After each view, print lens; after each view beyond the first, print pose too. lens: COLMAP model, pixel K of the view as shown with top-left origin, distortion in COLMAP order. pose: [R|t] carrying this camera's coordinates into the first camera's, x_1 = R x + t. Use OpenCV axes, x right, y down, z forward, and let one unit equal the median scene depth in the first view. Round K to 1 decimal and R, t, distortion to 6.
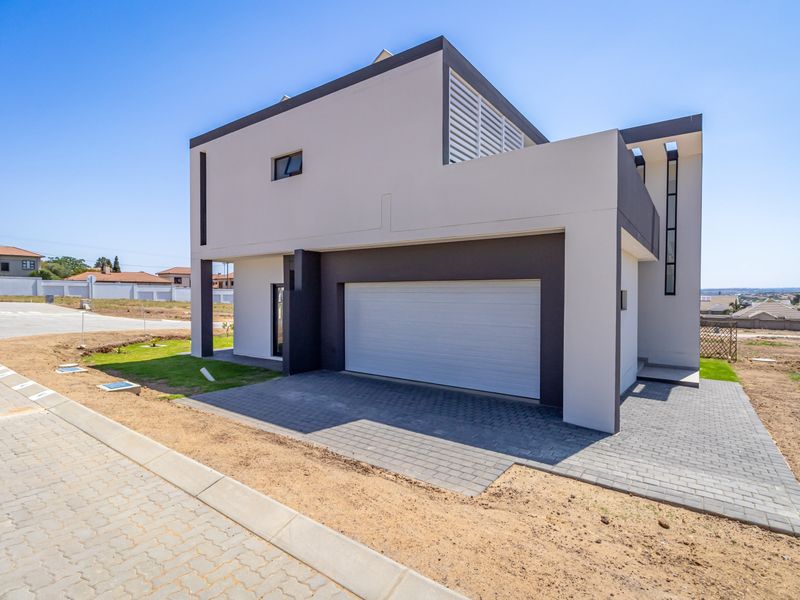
lens RADIAL K [[414.8, 0, 402.8], [0, 414.8, 300.9], [0, 0, 1]] dist [-0.002360, 0.000316]
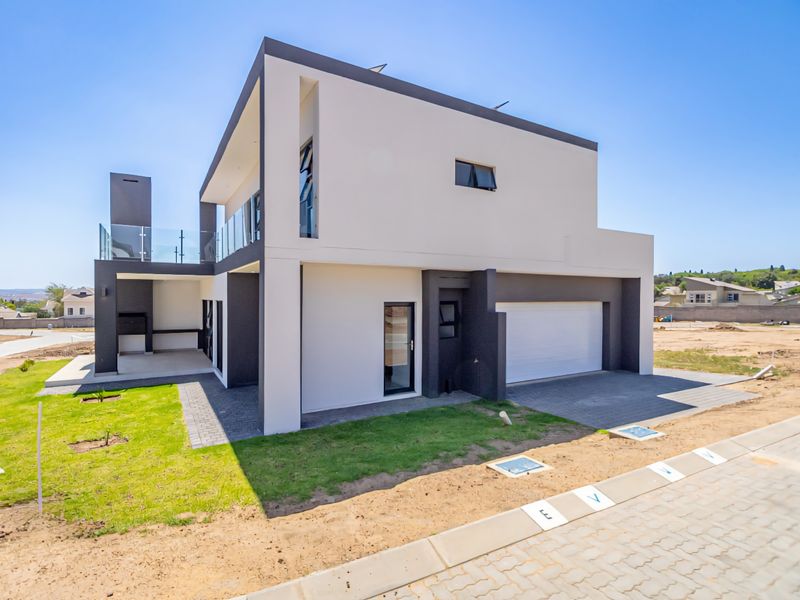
lens RADIAL K [[414.8, 0, 402.8], [0, 414.8, 300.9], [0, 0, 1]] dist [-0.002360, 0.000316]
pose [[0.400678, -0.012903, 0.916128, -1.189526], [0.015569, 0.999852, 0.007273, -0.059120], [-0.916086, 0.011349, 0.400820, 0.787910]]
